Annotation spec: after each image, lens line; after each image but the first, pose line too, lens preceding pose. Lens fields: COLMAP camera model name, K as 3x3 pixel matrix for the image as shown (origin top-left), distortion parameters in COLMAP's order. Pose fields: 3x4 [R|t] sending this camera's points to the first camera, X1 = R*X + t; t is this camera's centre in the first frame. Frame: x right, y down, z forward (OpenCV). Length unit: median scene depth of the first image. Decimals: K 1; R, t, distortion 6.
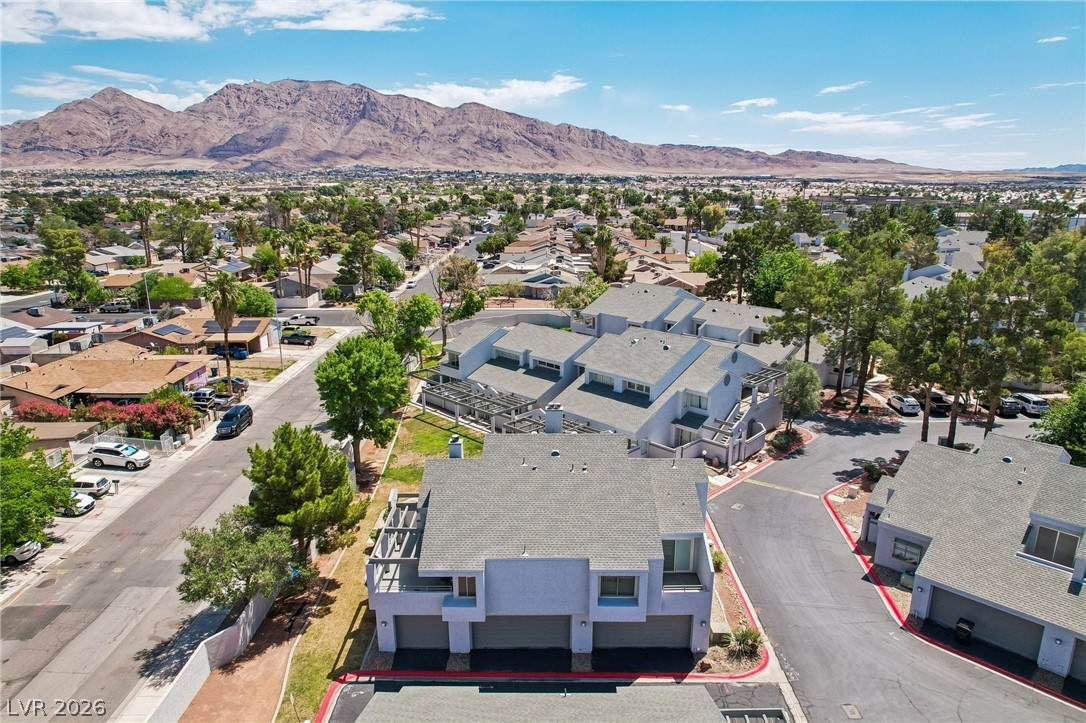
lens RADIAL K [[694.0, 0, 542.8], [0, 694.0, 360.7], [0, 0, 1]] dist [-0.076992, 0.075136]
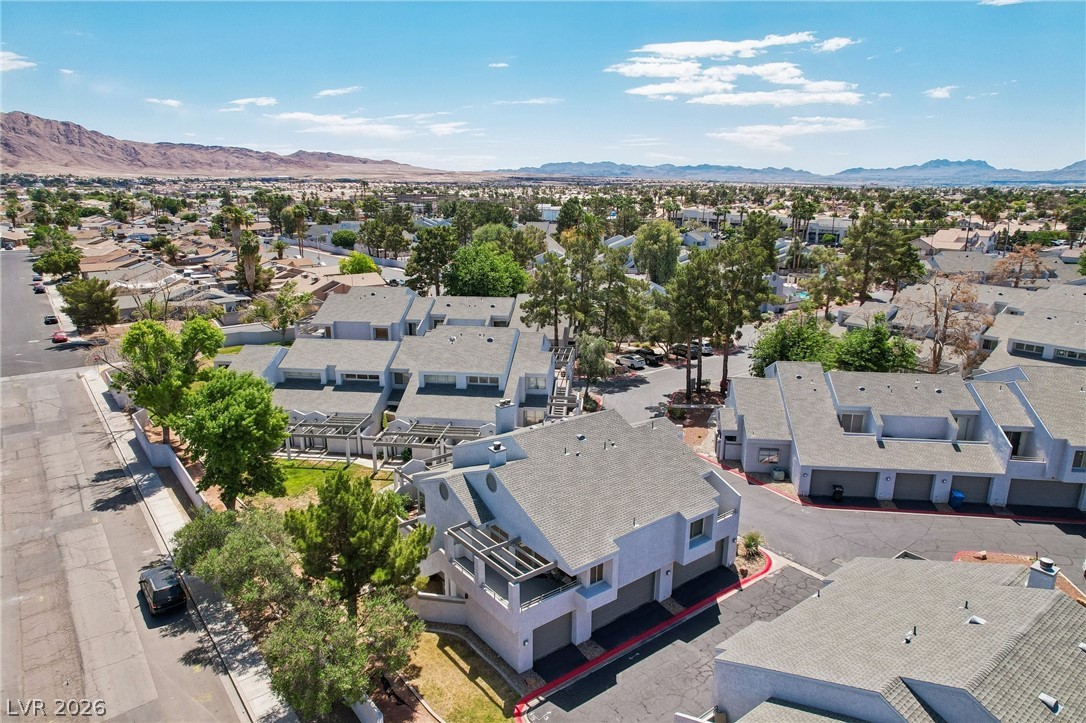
lens RADIAL K [[690.9, 0, 543.8], [0, 690.9, 360.8], [0, 0, 1]] dist [-0.071660, 0.067387]
pose [[0.789545, -0.152284, 0.594499, -0.420272], [0.152271, 0.987042, 0.050607, -0.030178], [-0.594502, 0.050569, 0.802502, 0.112698]]
